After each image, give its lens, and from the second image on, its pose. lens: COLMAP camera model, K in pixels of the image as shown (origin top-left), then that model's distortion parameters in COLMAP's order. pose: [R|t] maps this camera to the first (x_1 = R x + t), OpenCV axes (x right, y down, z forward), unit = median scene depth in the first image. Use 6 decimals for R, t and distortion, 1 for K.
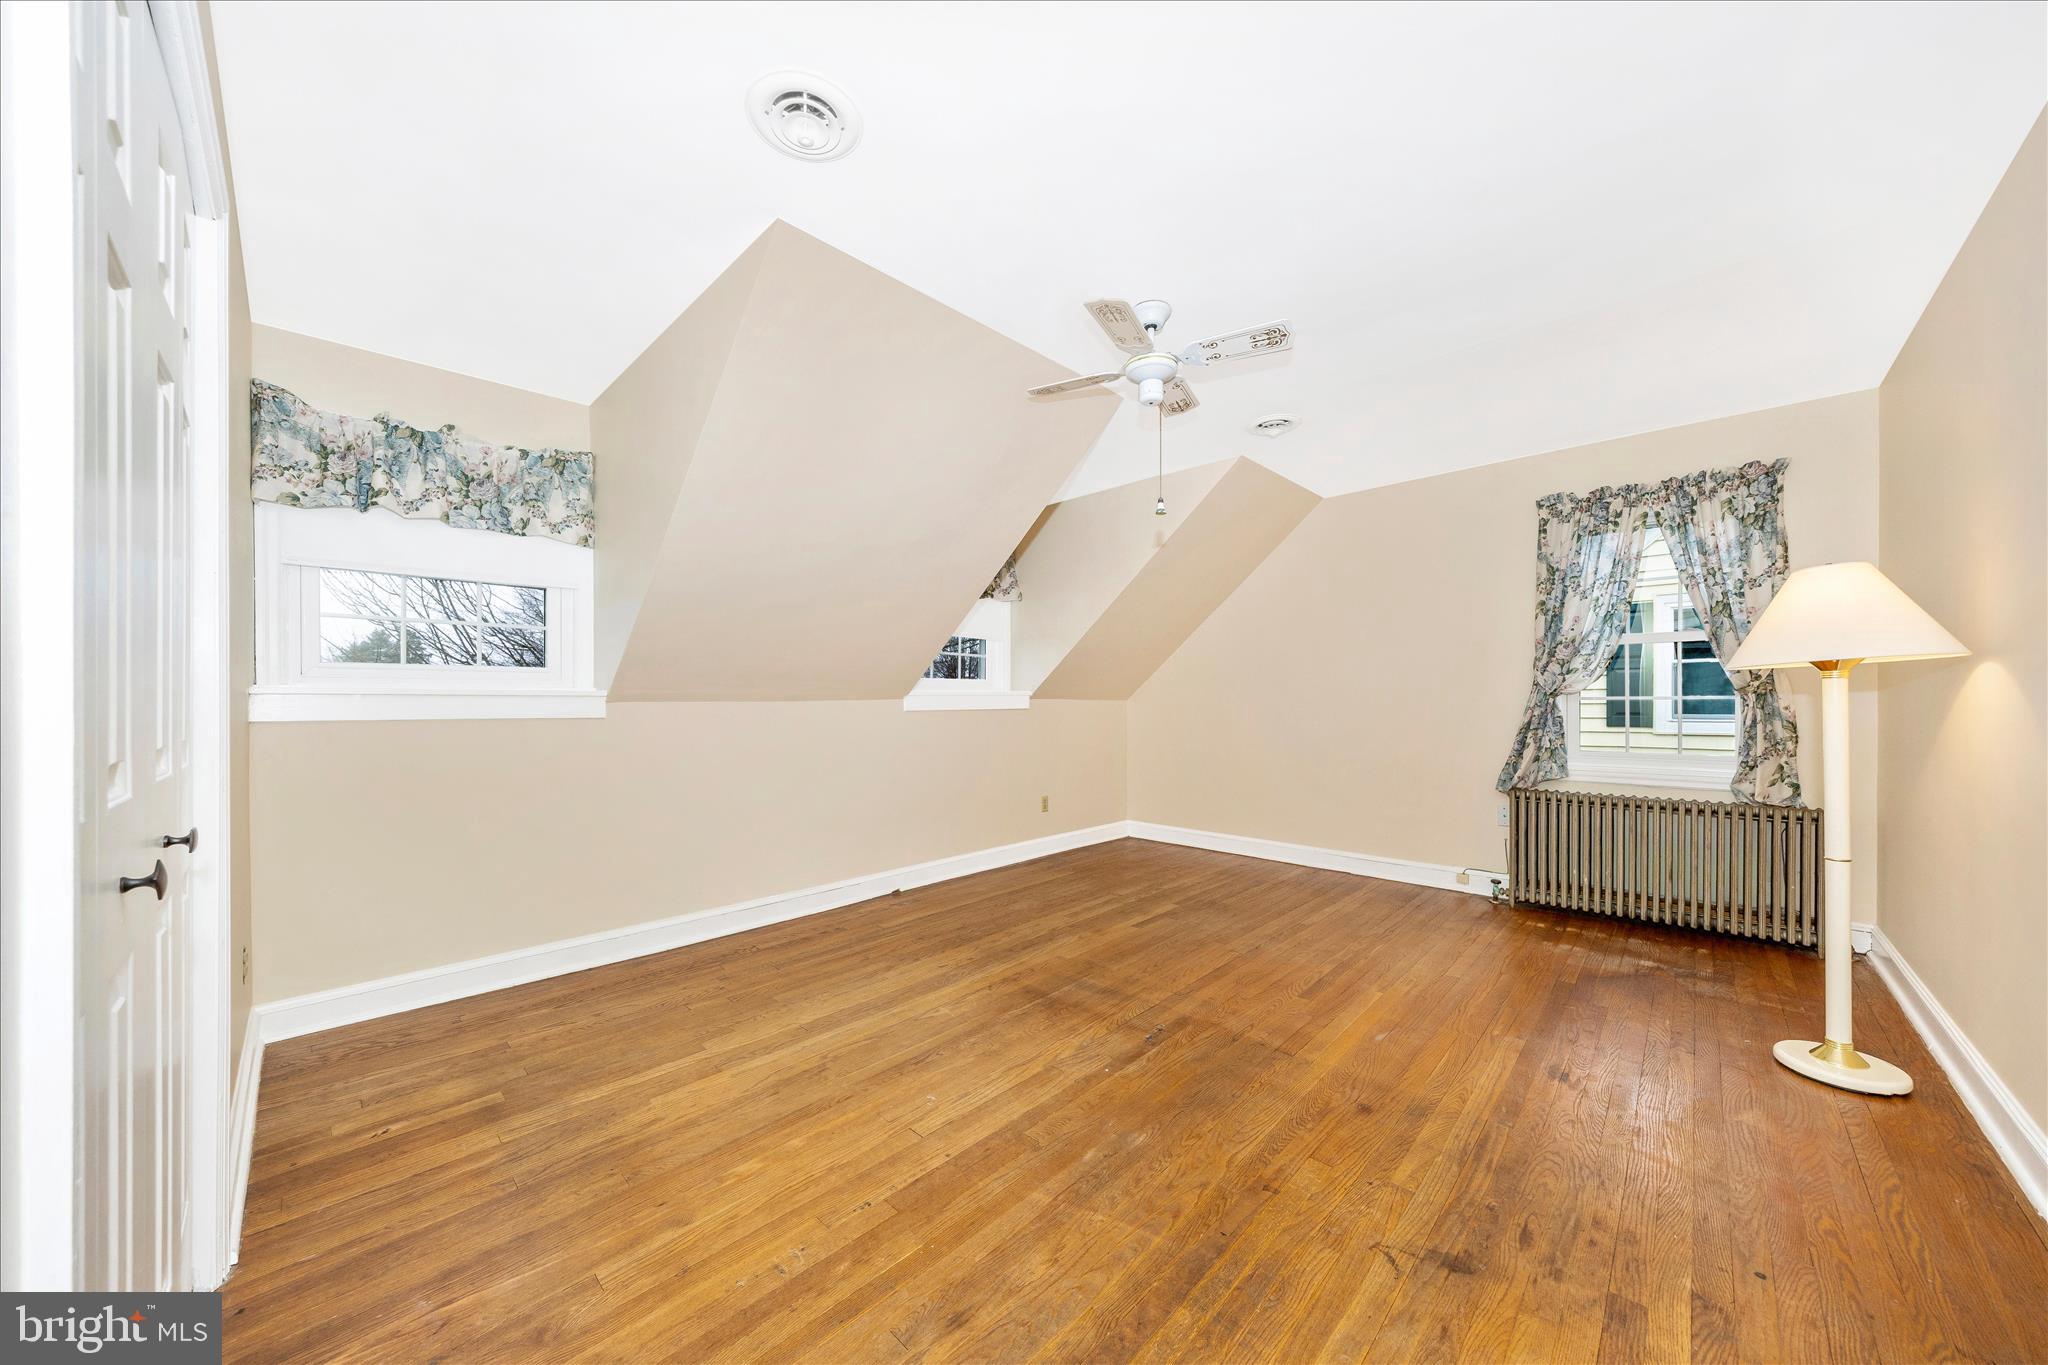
lens RADIAL K [[699.3, 0, 1021.0], [0, 699.3, 688.5], [0, 0, 1]] dist [0.005397, 0.000102]
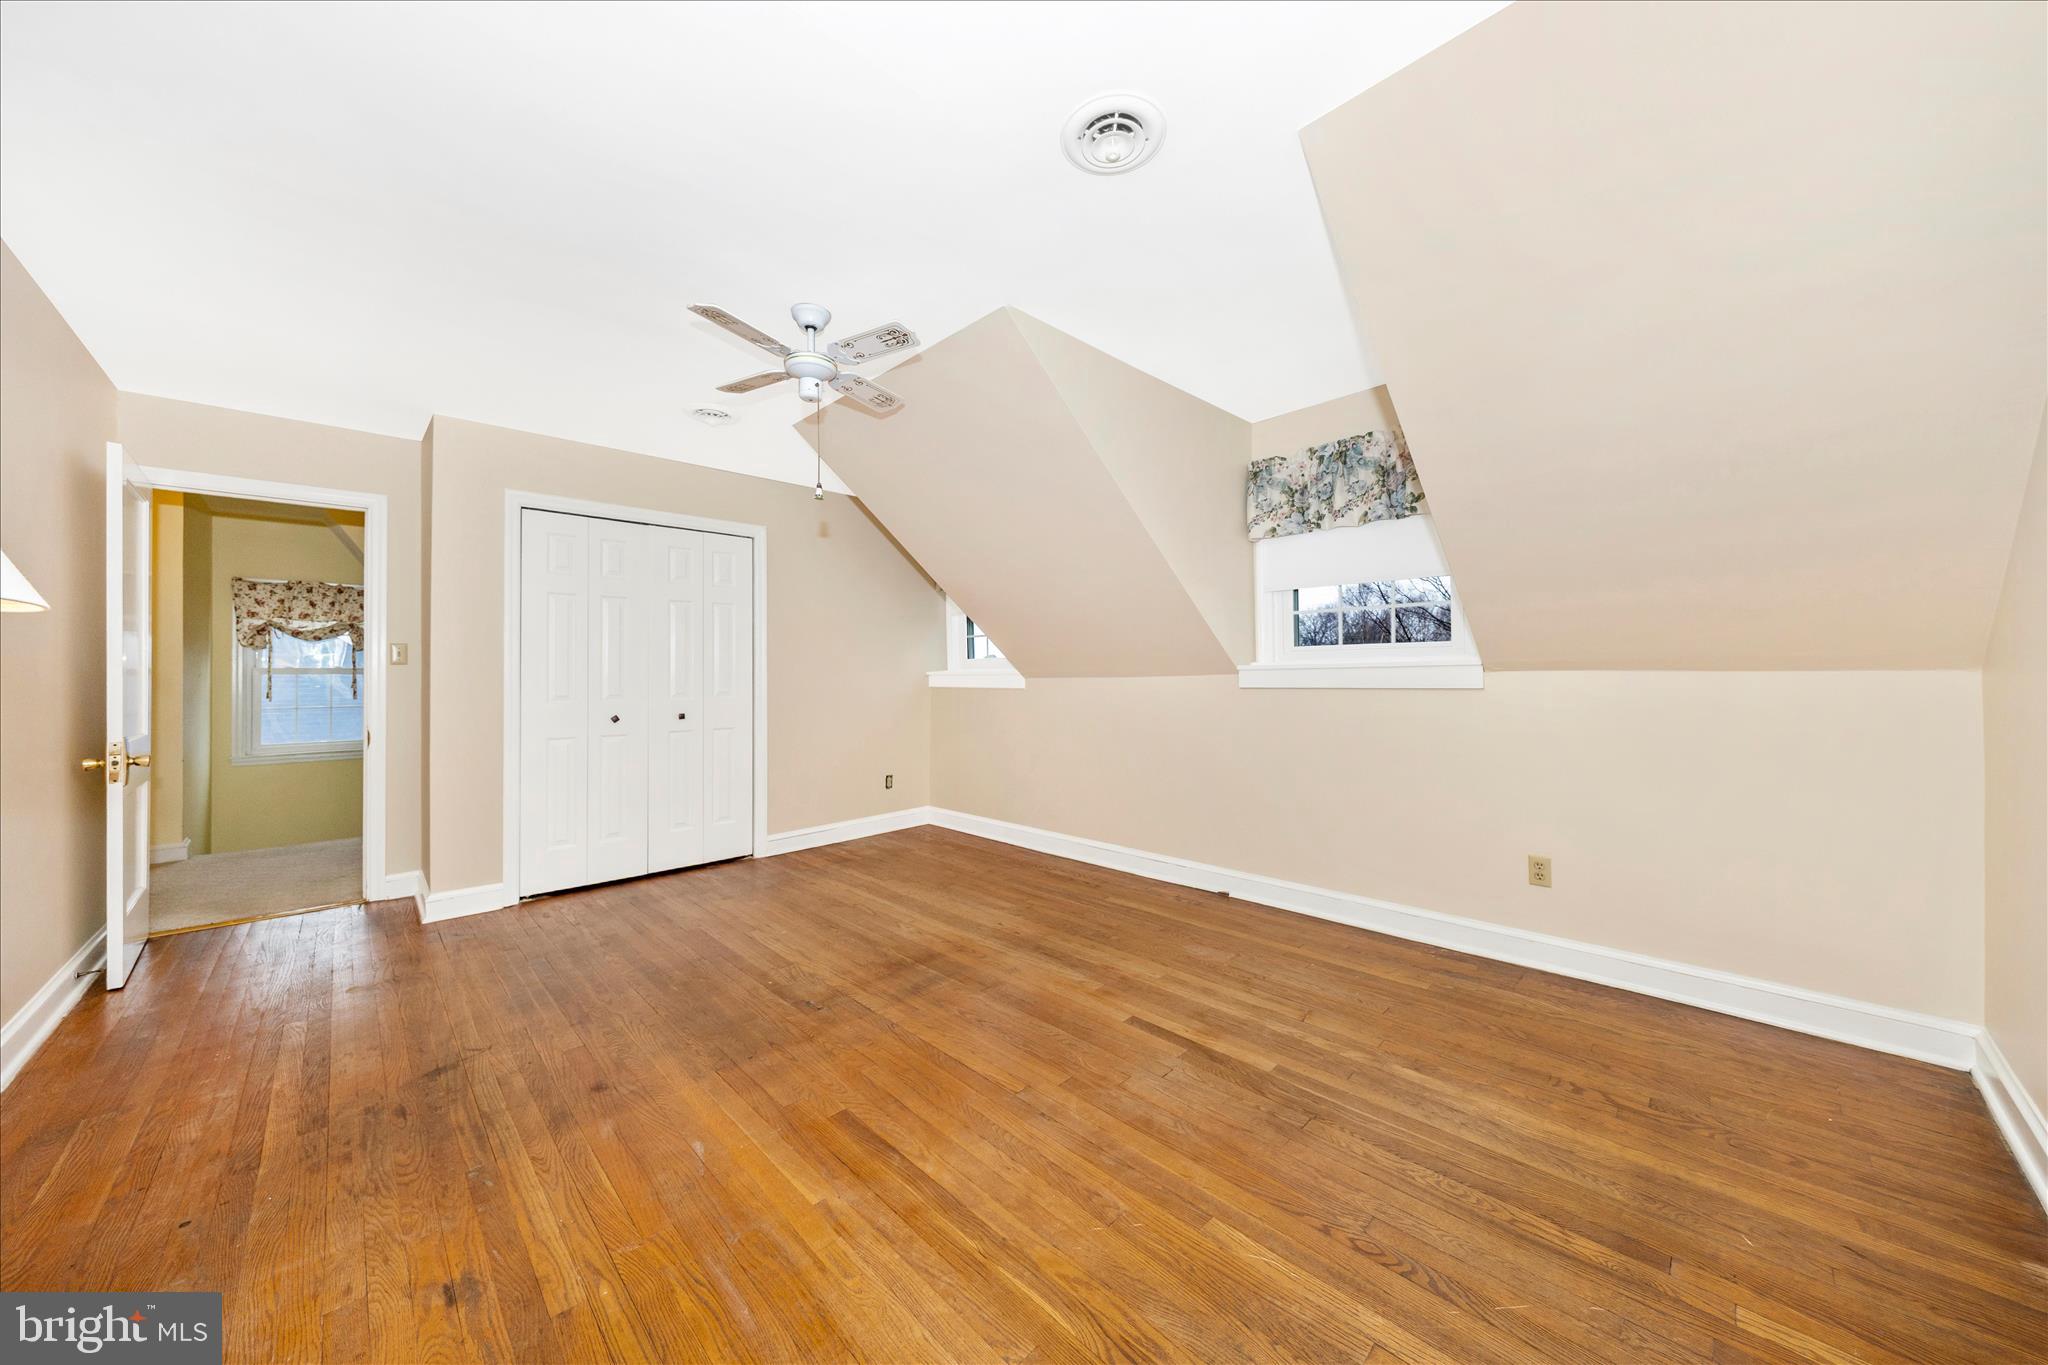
lens RADIAL K [[699.3, 0, 1021.0], [0, 699.3, 688.5], [0, 0, 1]] dist [0.005397, 0.000102]
pose [[-0.024324, 0.024556, -0.999402, 0.955998], [0.028177, 0.999318, 0.023868, 0.009492], [0.999307, -0.027580, -0.024999, 1.069621]]
